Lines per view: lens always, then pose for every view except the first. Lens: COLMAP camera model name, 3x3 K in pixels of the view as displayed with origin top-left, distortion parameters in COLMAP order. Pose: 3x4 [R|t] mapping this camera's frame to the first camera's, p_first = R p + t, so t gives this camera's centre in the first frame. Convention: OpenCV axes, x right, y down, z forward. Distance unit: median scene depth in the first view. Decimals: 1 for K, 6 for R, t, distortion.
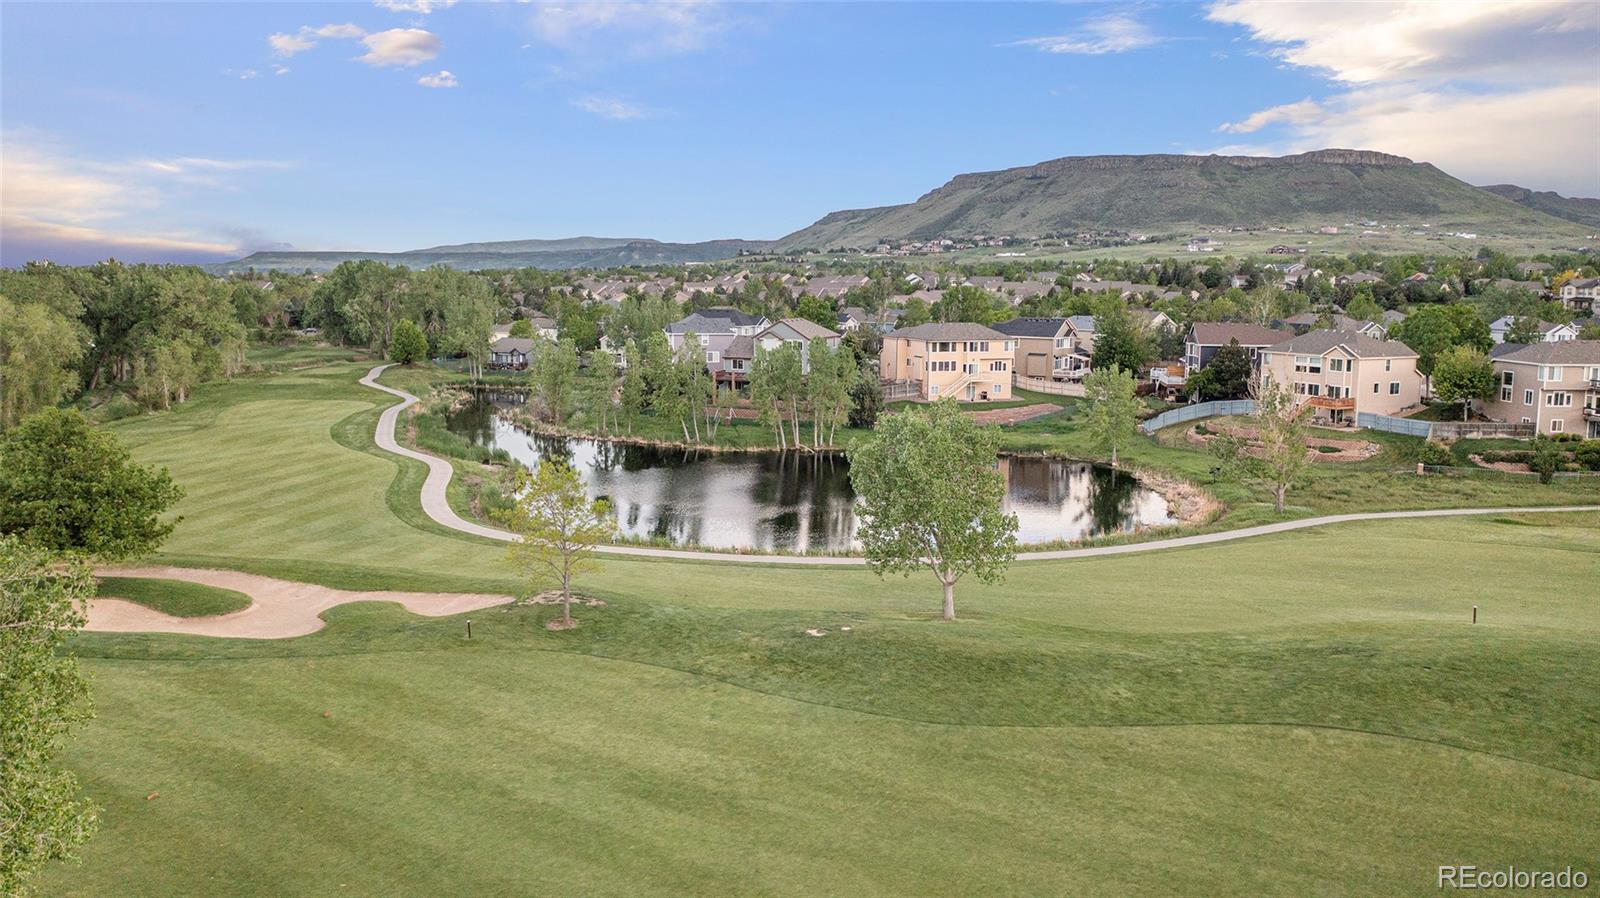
lens RADIAL K [[1284.5, 0, 800.3], [0, 1284.5, 449.2], [0, 0, 1]] dist [-0.012440, 0.007434]
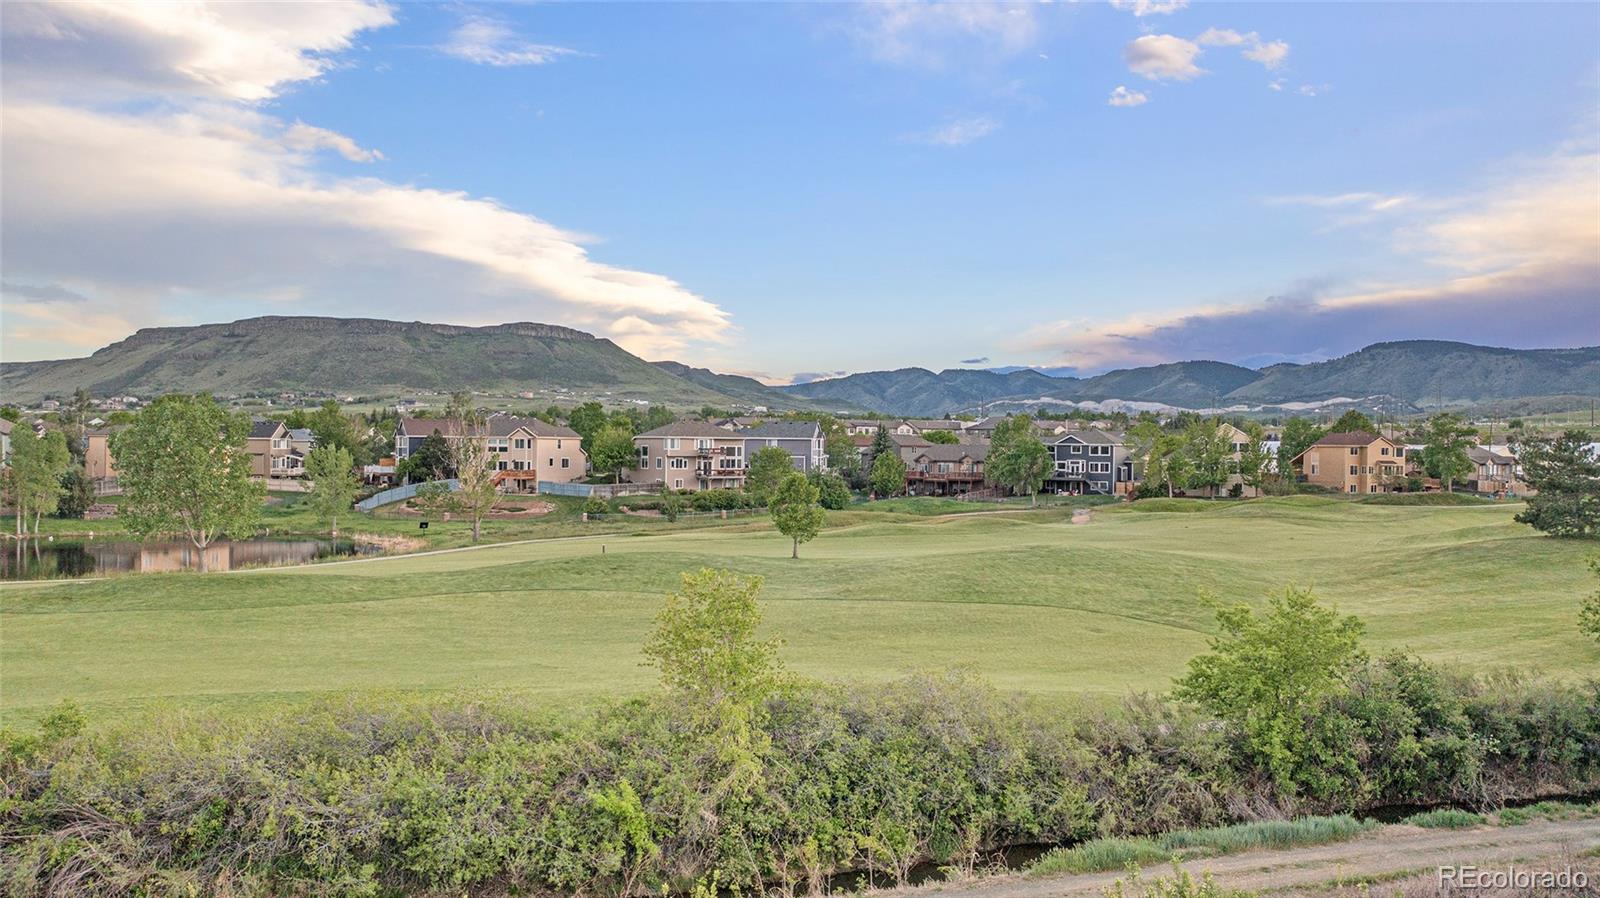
lens RADIAL K [[1284.5, 0, 801.1], [0, 1284.5, 449.1], [0, 0, 1]] dist [-0.012440, 0.007434]
pose [[0.827459, 0.000891, 0.561525, -0.035727], [0.071629, 0.991662, -0.107126, 0.068217], [-0.556938, 0.128864, 0.820496, -0.116131]]
